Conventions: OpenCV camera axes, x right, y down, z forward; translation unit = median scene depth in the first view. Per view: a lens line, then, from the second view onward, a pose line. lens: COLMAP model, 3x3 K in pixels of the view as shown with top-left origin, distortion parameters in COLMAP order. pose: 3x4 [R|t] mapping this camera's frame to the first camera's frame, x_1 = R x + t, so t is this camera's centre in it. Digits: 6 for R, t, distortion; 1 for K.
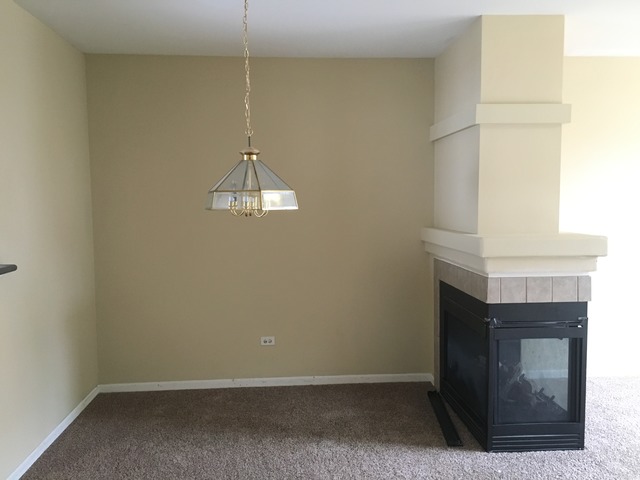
lens RADIAL K [[558.7, 0, 320.0], [0, 558.7, 240.0], [0, 0, 1]] dist [0.065063, -0.014235]
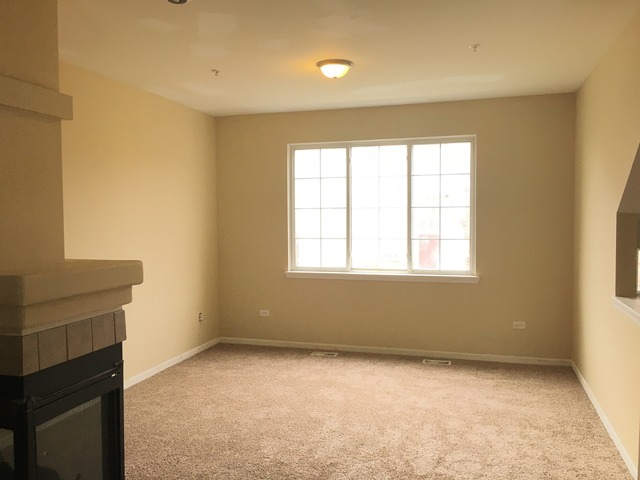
lens RADIAL K [[558.7, 0, 320.0], [0, 558.7, 240.0], [0, 0, 1]] dist [0.065063, -0.014235]
pose [[0.363425, -0.033849, 0.931008, -0.179804], [0.070805, 0.997453, 0.008625, -0.024296], [-0.928929, 0.062786, 0.364896, 0.428961]]
